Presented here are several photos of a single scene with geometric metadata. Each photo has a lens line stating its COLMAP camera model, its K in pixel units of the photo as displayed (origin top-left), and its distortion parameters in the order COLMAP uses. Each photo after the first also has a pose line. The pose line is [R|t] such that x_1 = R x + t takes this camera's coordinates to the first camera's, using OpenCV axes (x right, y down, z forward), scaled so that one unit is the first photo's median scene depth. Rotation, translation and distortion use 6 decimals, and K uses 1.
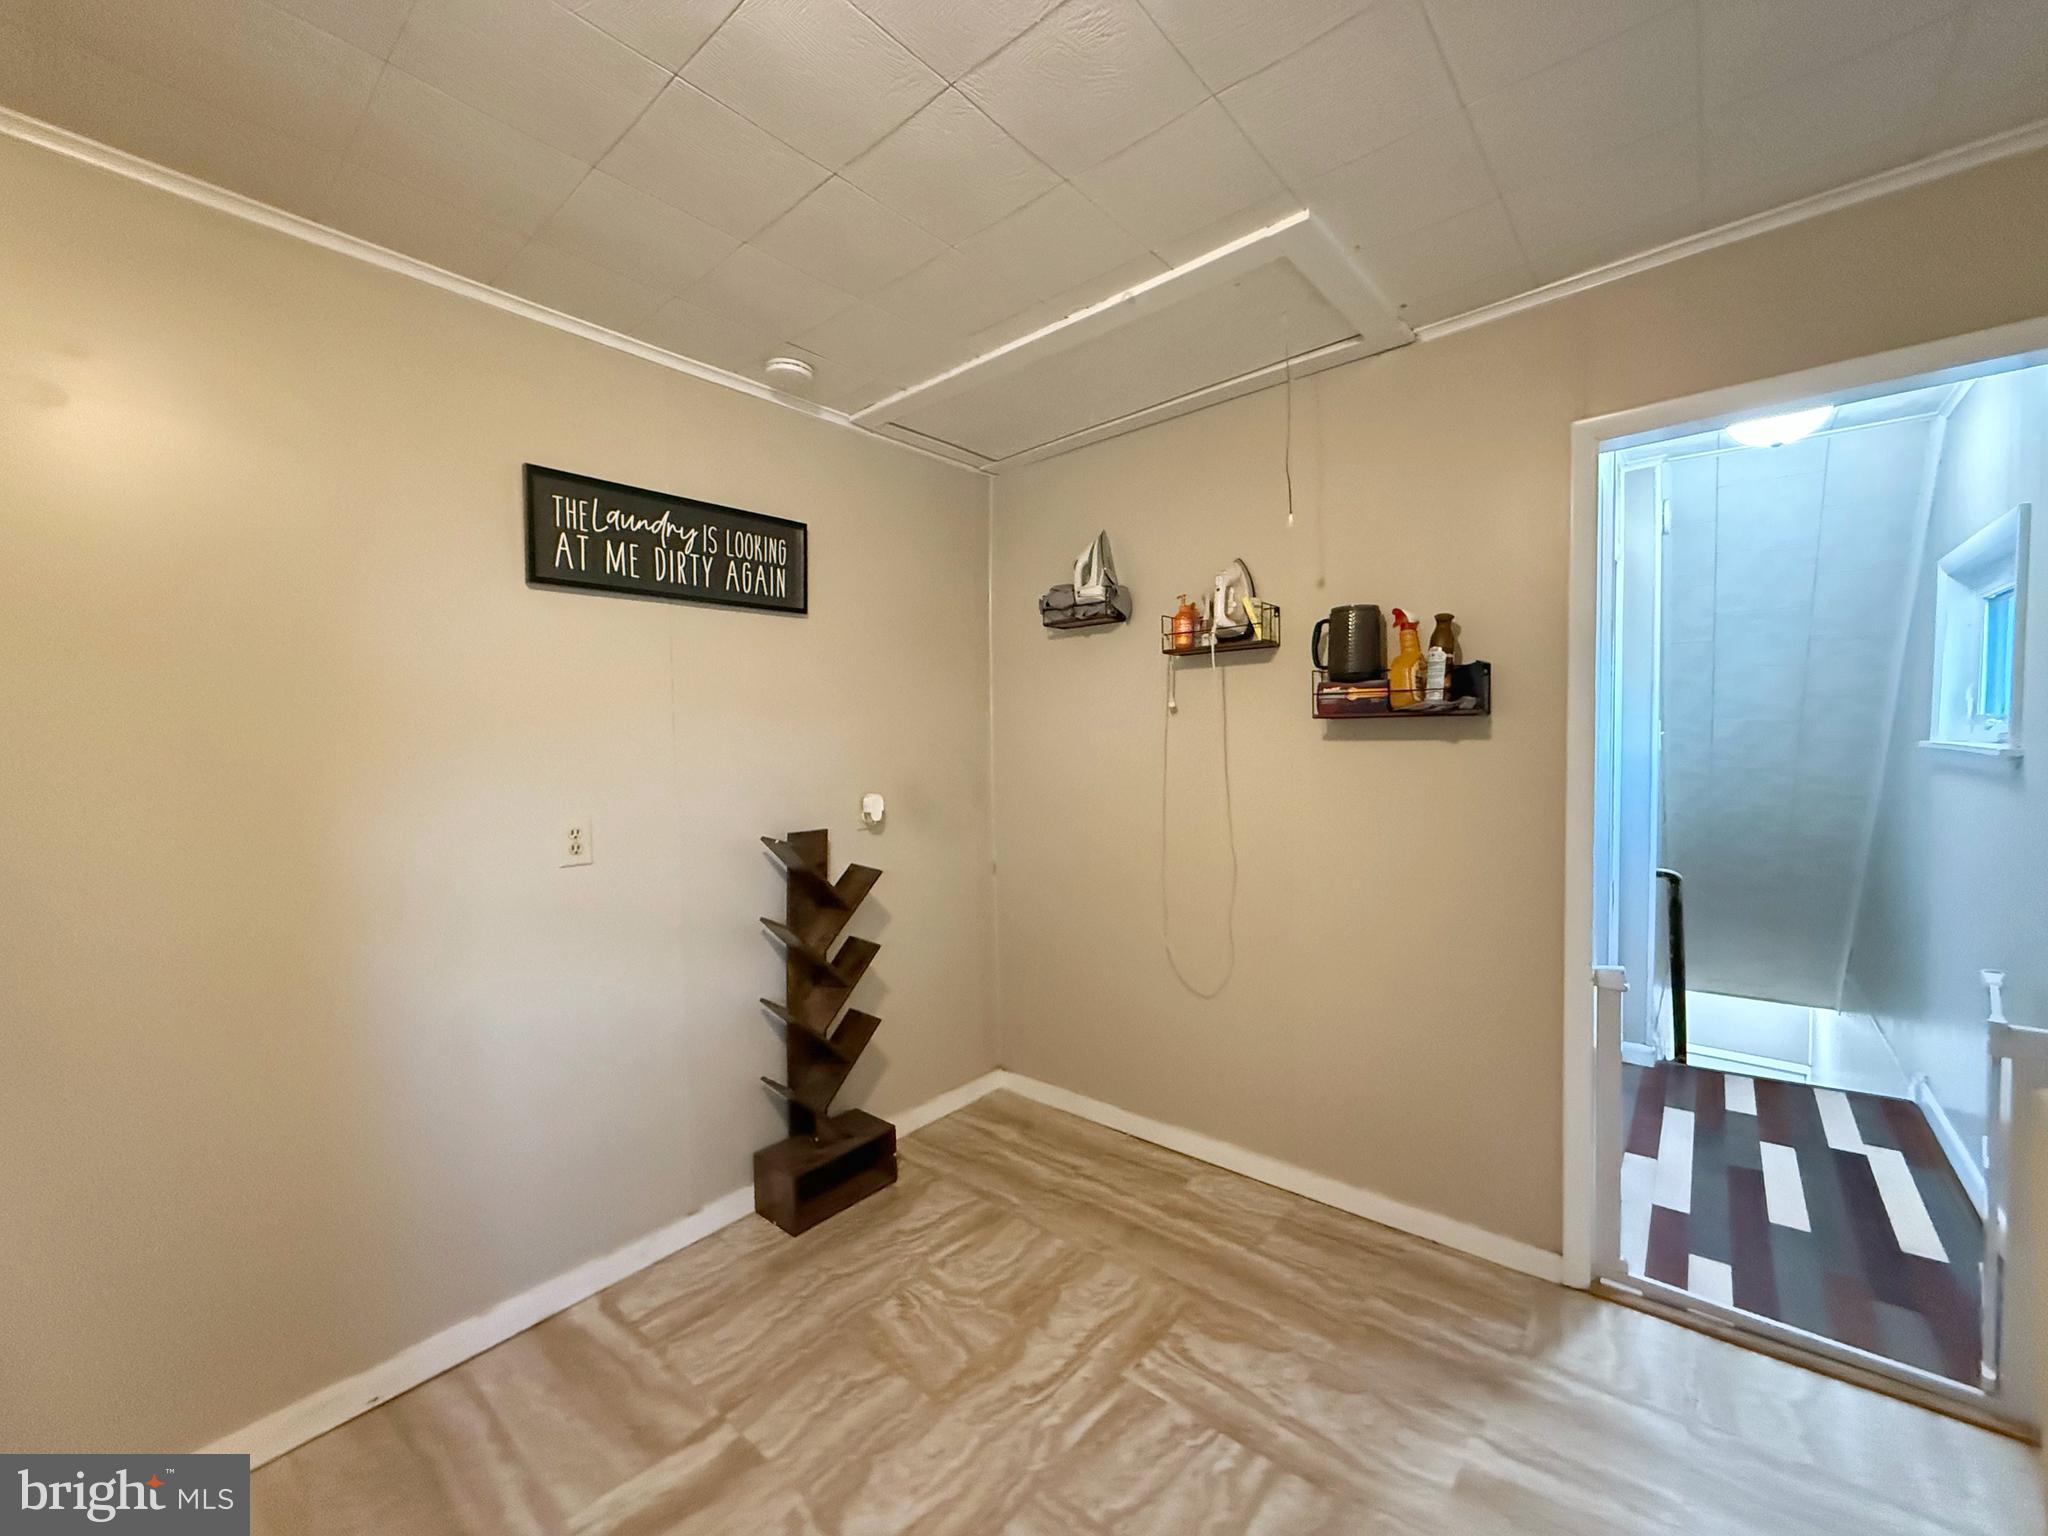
lens RADIAL K [[815.5, 0, 1013.9], [0, 815.5, 767.5], [0, 0, 1]] dist [-0.000512, -0.000254]
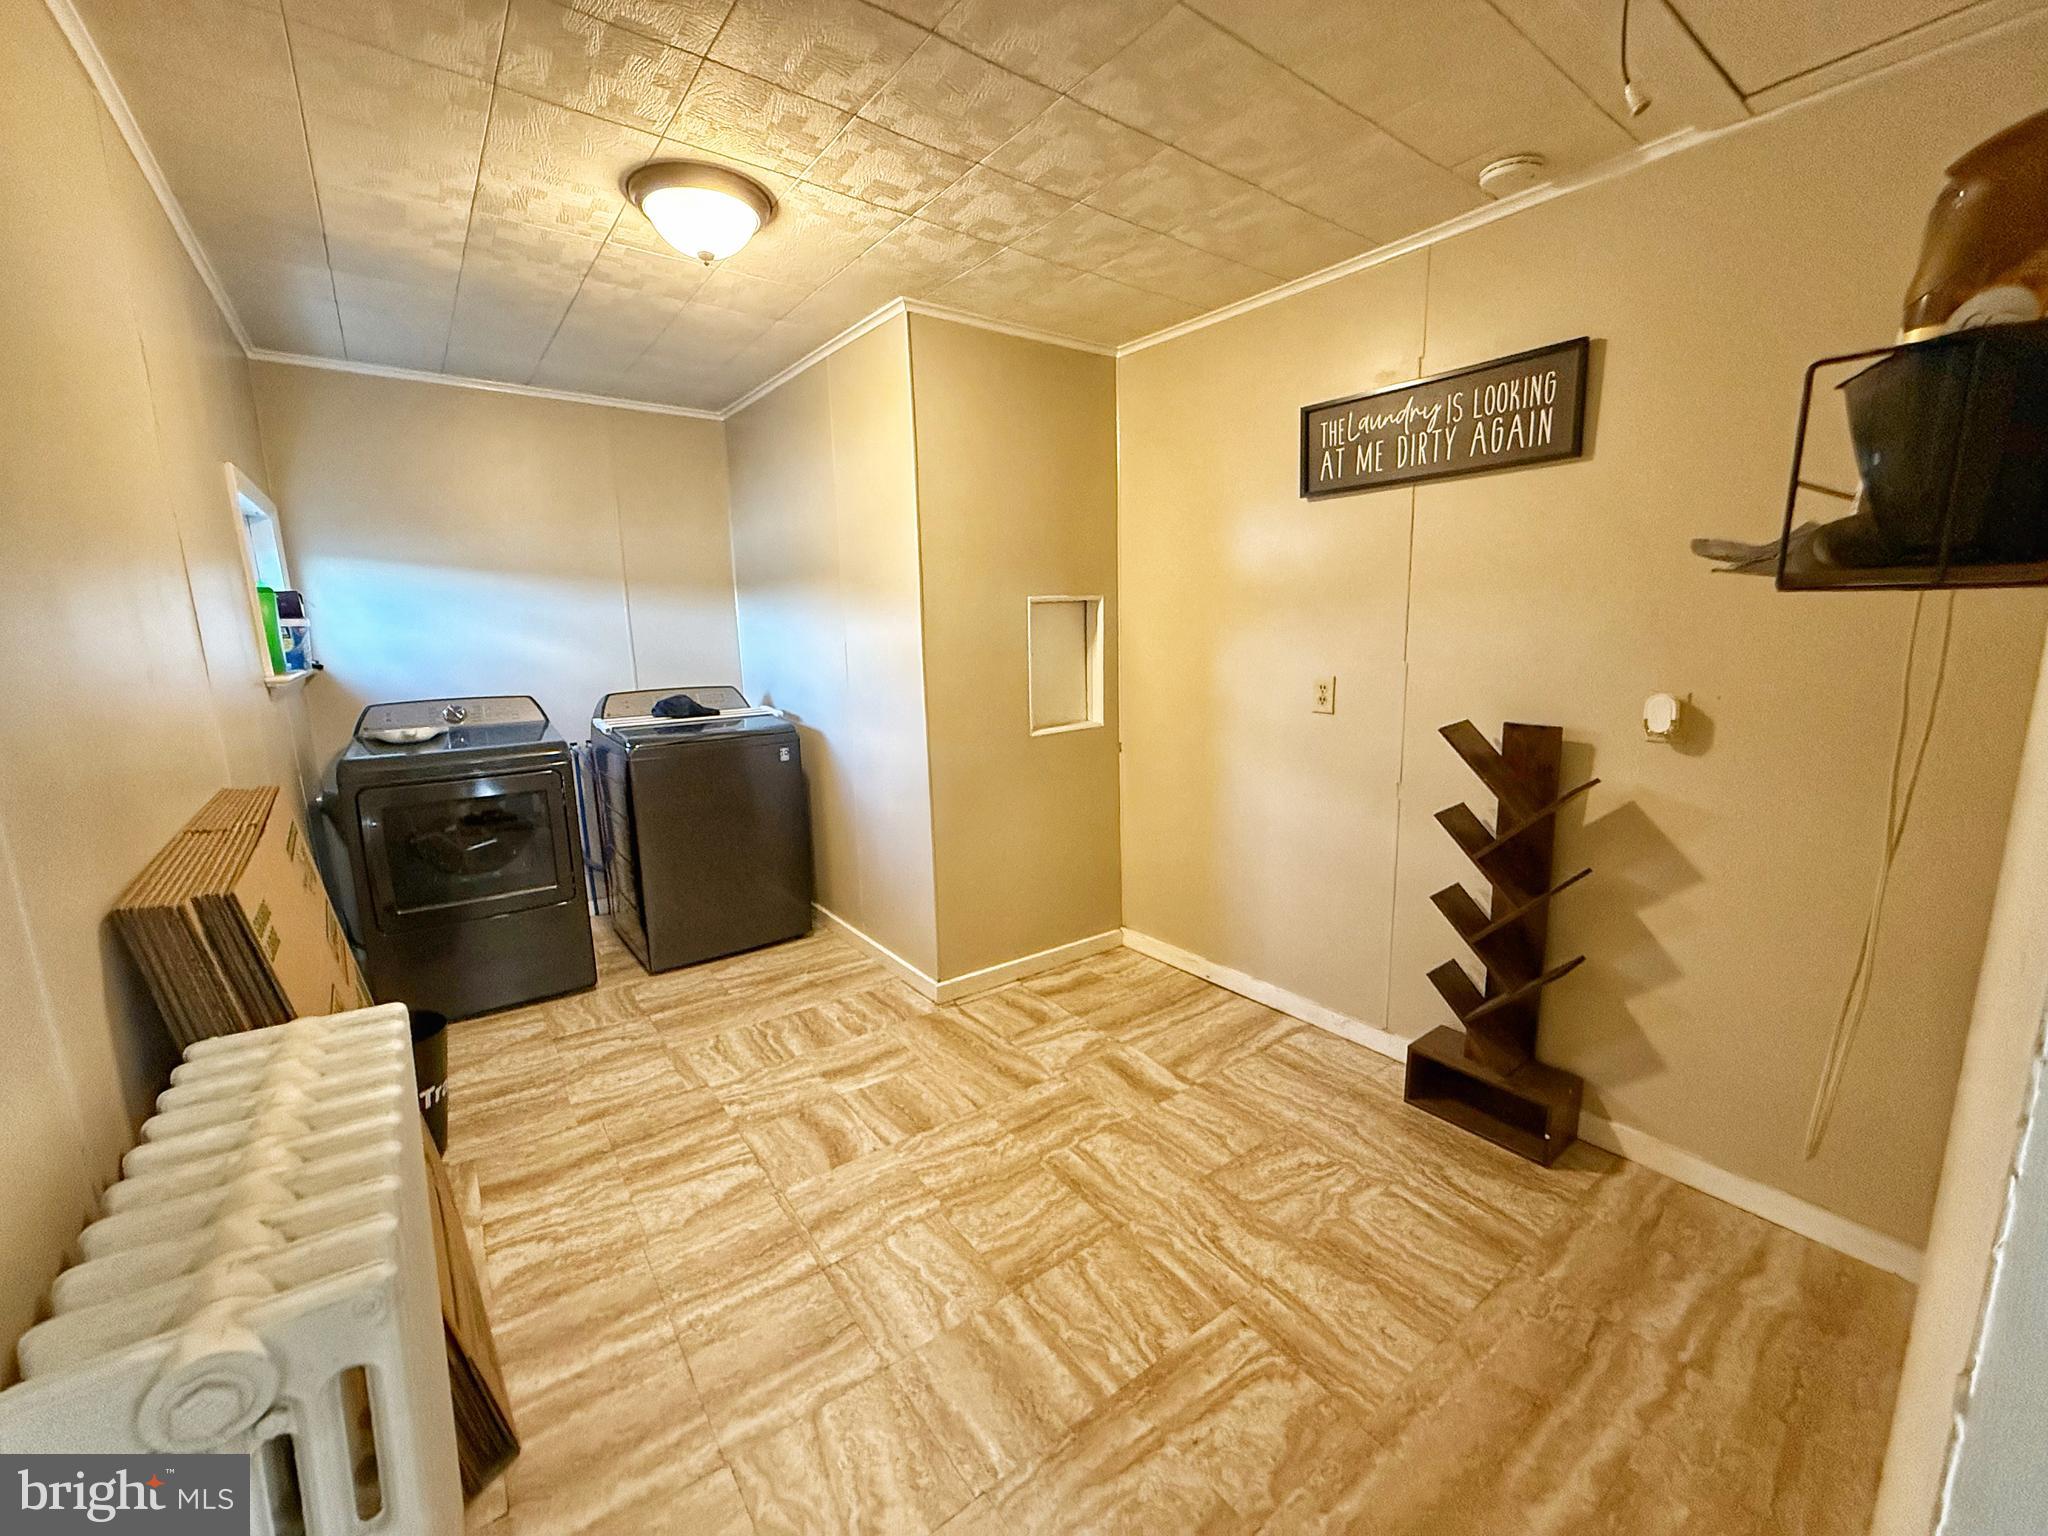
lens RADIAL K [[815.5, 0, 1022.1], [0, 815.5, 768.5], [0, 0, 1]] dist [-0.000512, -0.000254]
pose [[-0.210082, 0.198829, -0.957253, 0.875638], [-0.015143, 0.978323, 0.206529, -0.058437], [0.977567, 0.057884, -0.202517, 0.826223]]
